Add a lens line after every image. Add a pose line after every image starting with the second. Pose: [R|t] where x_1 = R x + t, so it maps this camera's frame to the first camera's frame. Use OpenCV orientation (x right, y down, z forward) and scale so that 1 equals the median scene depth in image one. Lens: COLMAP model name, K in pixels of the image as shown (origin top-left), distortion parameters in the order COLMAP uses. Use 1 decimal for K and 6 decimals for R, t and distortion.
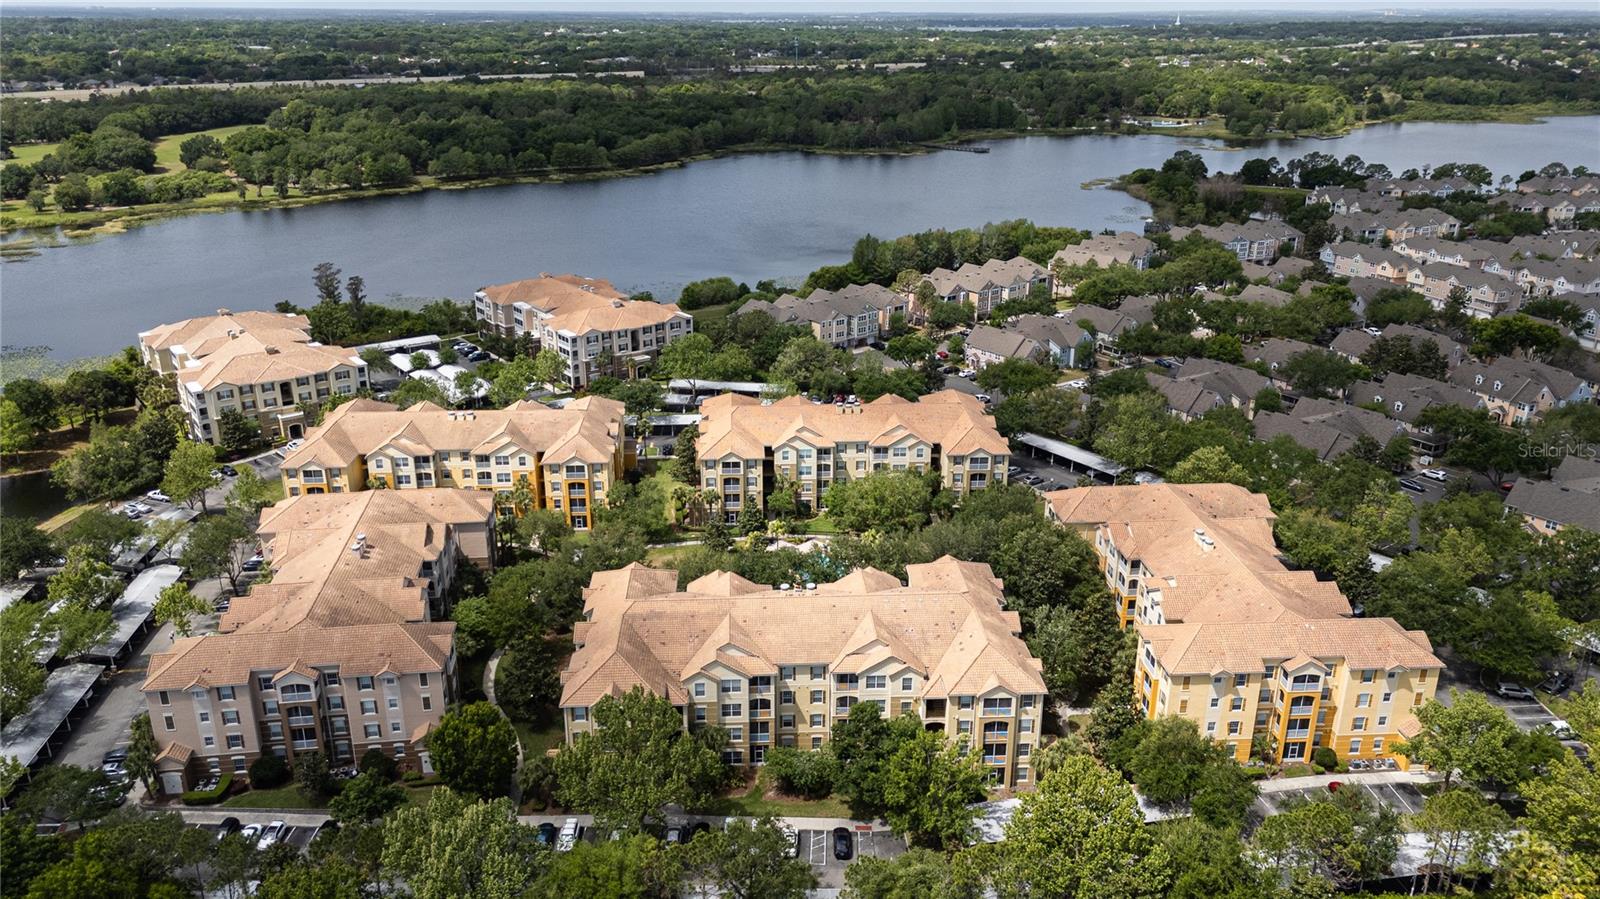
lens RADIAL K [[1172.1, 0, 800.3], [0, 1172.1, 458.5], [0, 0, 1]] dist [0.084419, -0.087470]
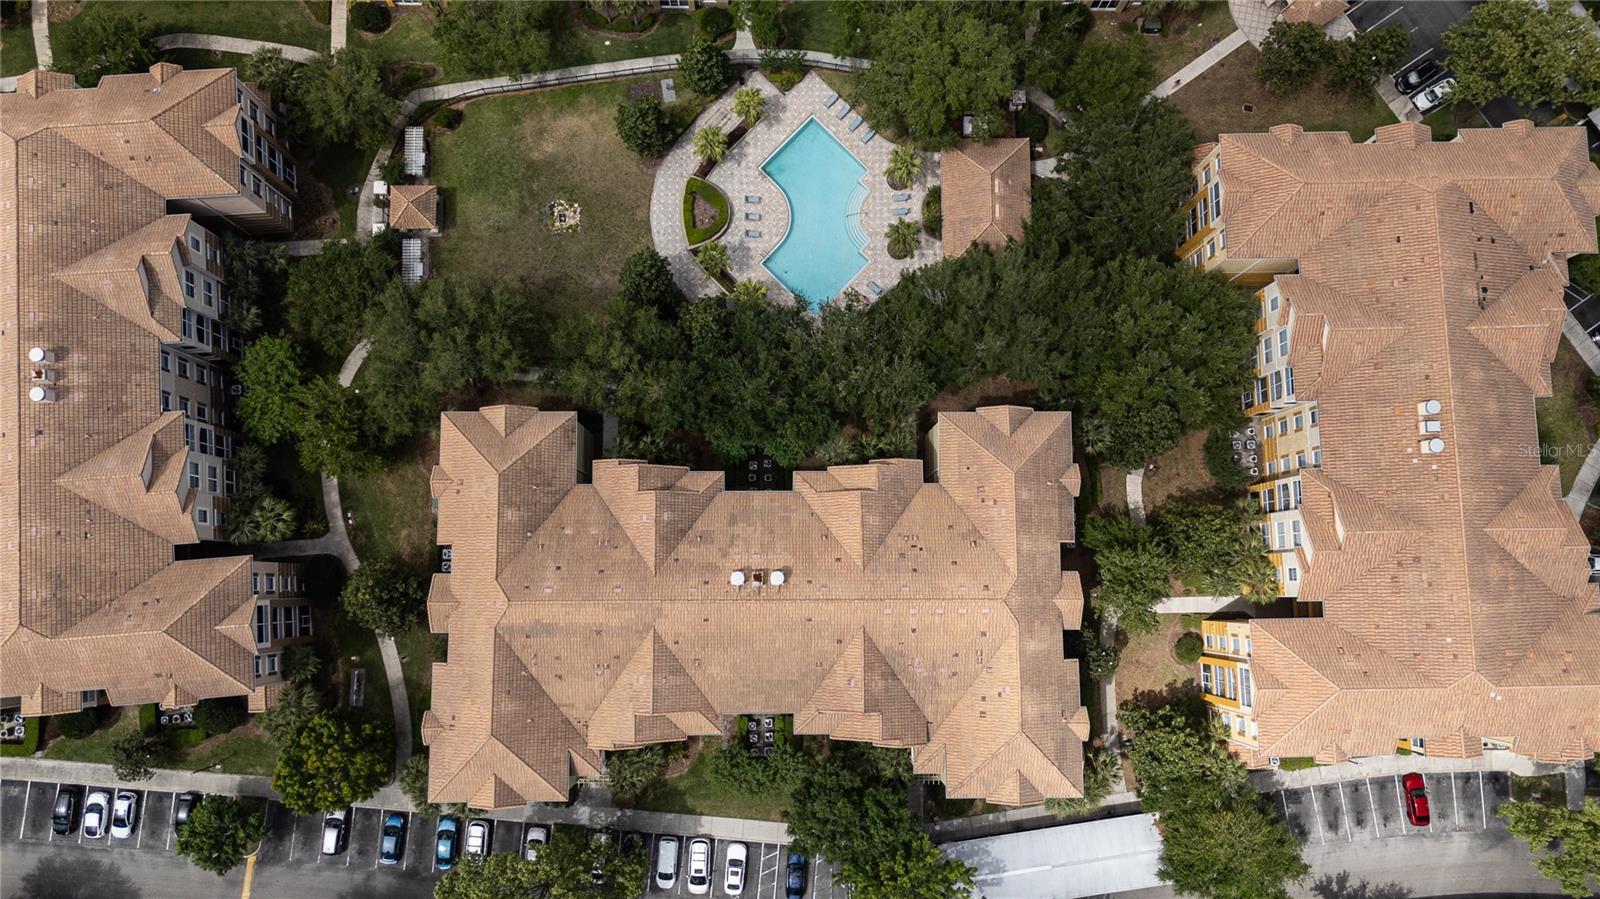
lens RADIAL K [[1172.1, 0, 800.3], [0, 1172.1, 458.5], [0, 0, 1]] dist [0.084419, -0.087470]
pose [[0.998597, 0.051572, 0.012028, 0.009890], [-0.034396, 0.458958, 0.887792, -0.465538], [0.040264, -0.886960, 0.460088, 0.701120]]
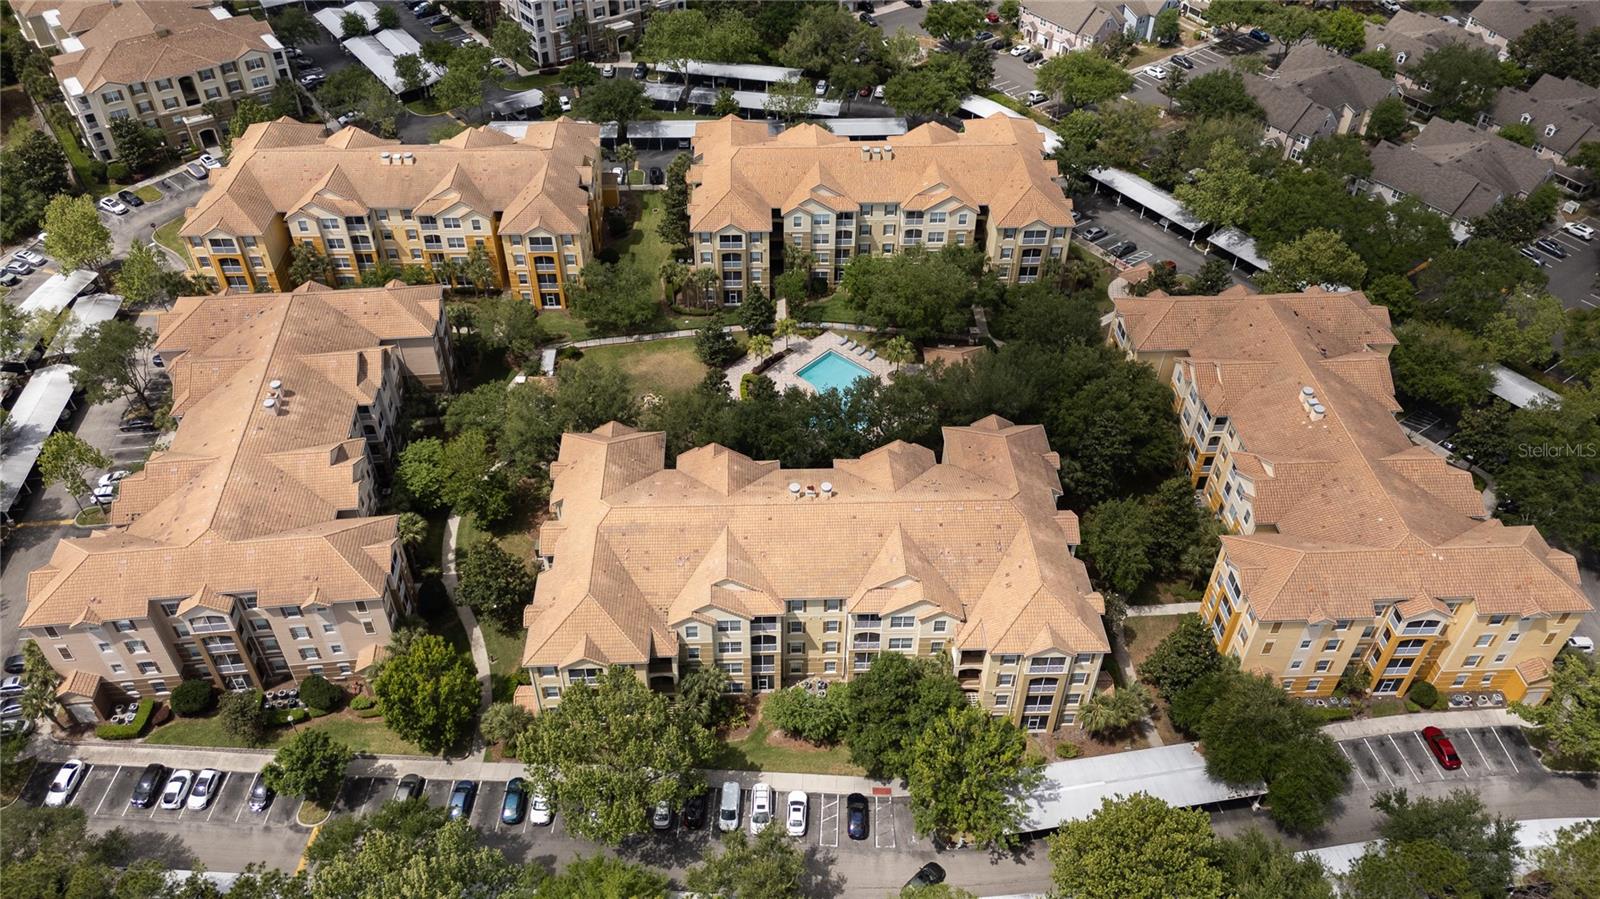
lens RADIAL K [[1172.1, 0, 800.3], [0, 1172.1, 458.5], [0, 0, 1]] dist [0.084419, -0.087470]
pose [[0.999864, 0.015443, -0.005770, -0.004453], [-0.012324, 0.932657, 0.360554, -0.187819], [0.010950, -0.360434, 0.932720, 0.227733]]
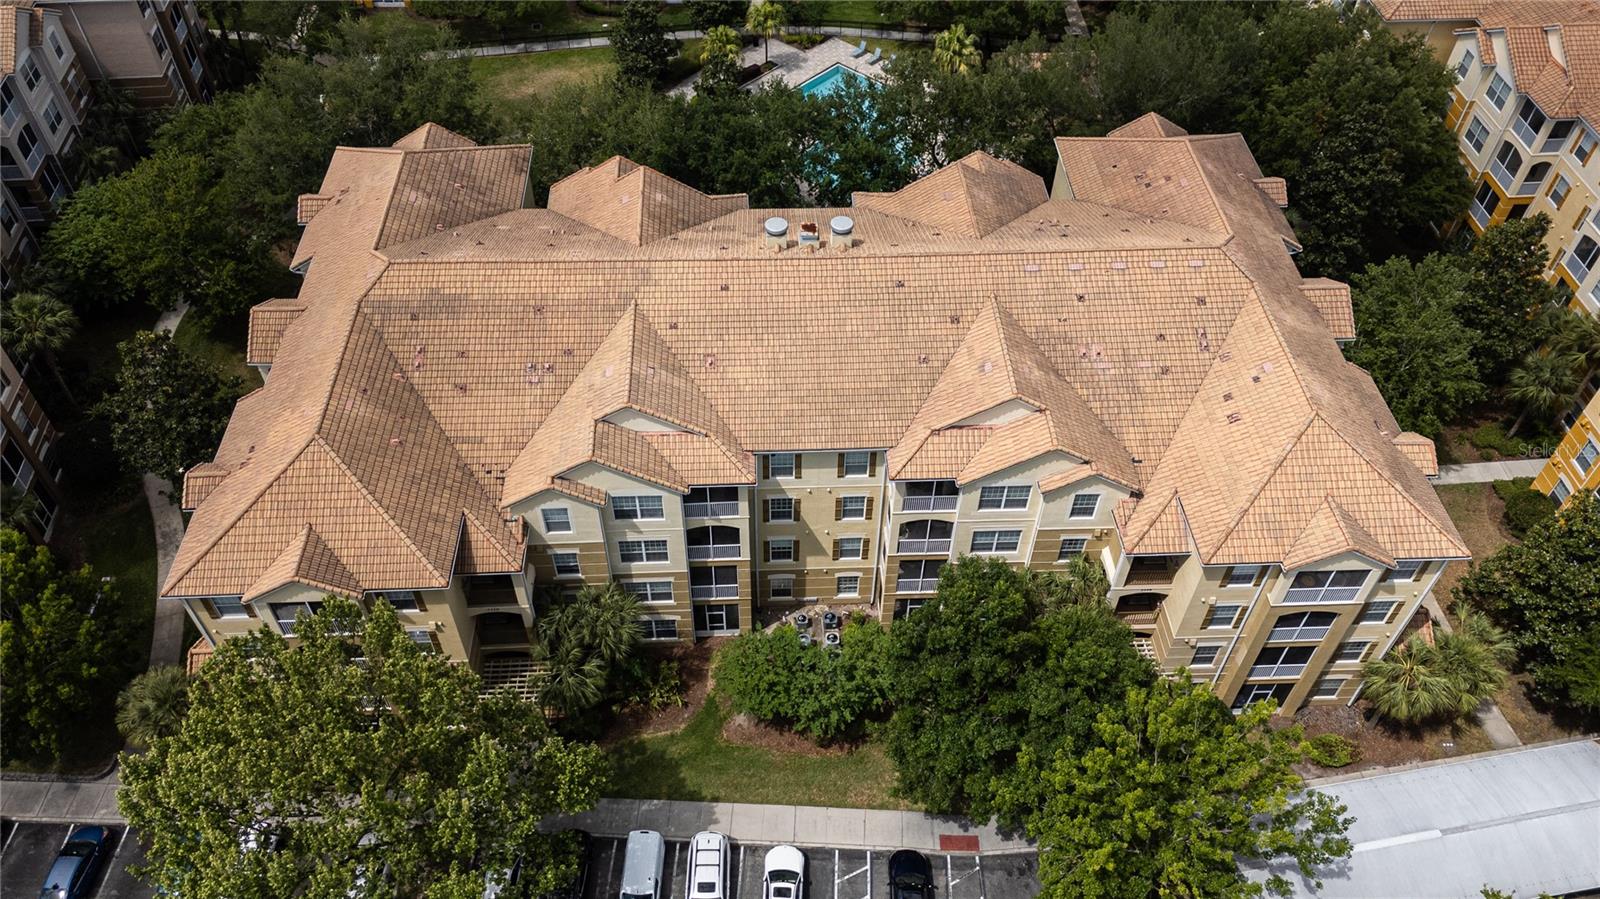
lens RADIAL K [[1172.1, 0, 800.3], [0, 1172.1, 458.5], [0, 0, 1]] dist [0.084419, -0.087470]
pose [[0.999930, 0.011468, 0.002958, -0.004859], [-0.011581, 0.894441, 0.447036, 0.002062], [0.002481, -0.447039, 0.894511, 0.562601]]
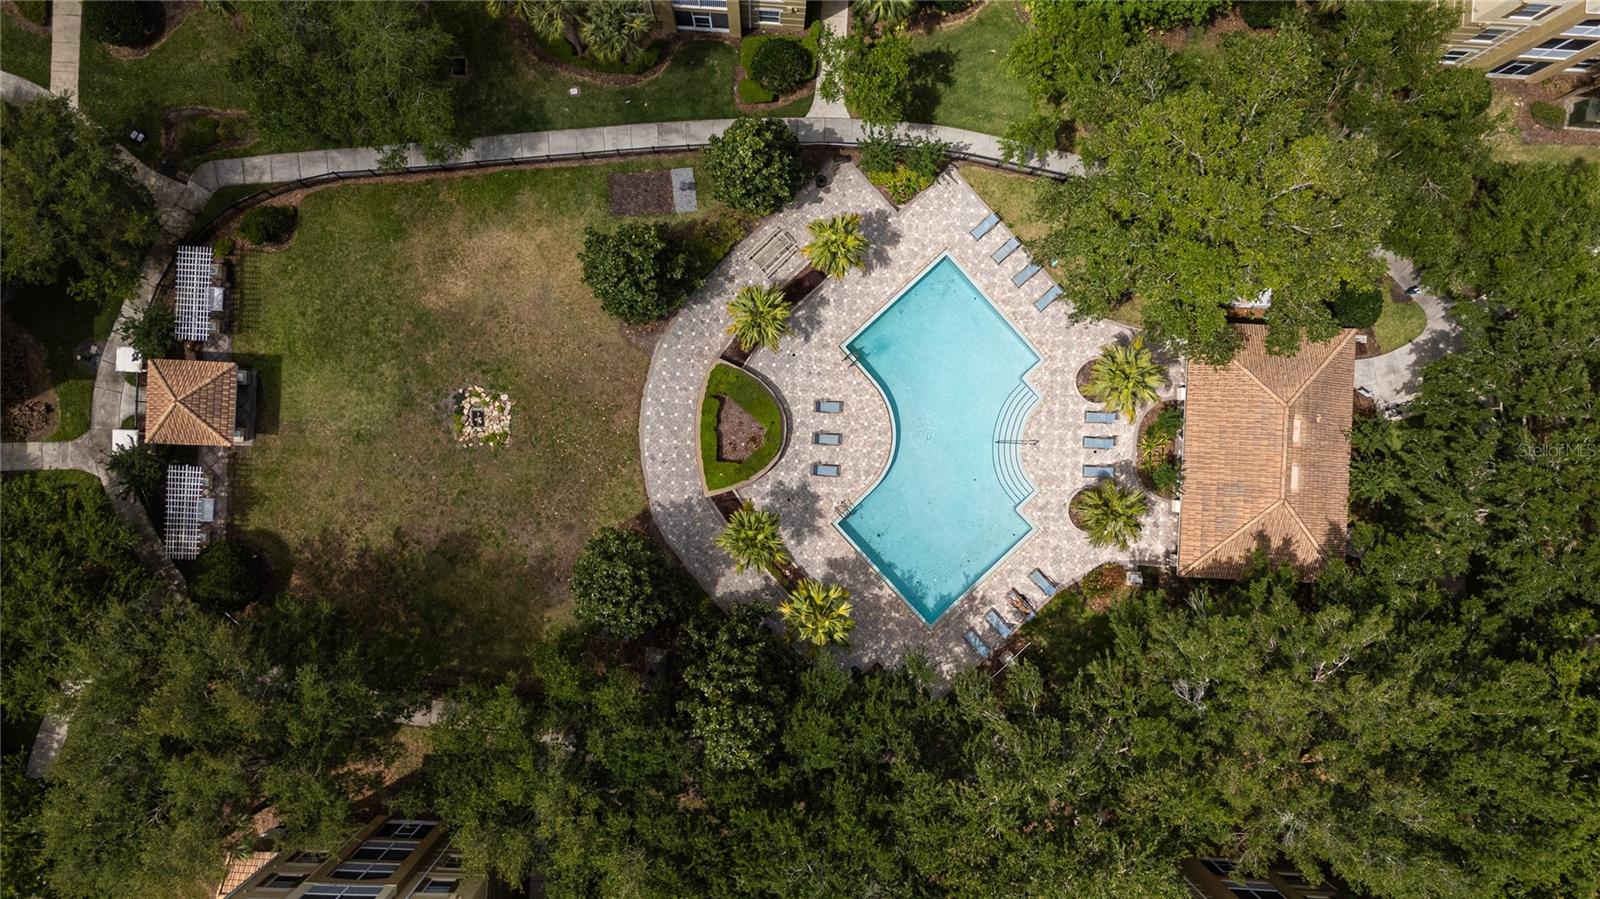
lens RADIAL K [[1172.1, 0, 800.3], [0, 1172.1, 458.5], [0, 0, 1]] dist [0.084419, -0.087470]
pose [[0.993974, 0.106259, 0.026932, -0.038125], [-0.063035, 0.353049, 0.933479, -0.250512], [0.089682, -0.929551, 0.357619, 1.023783]]
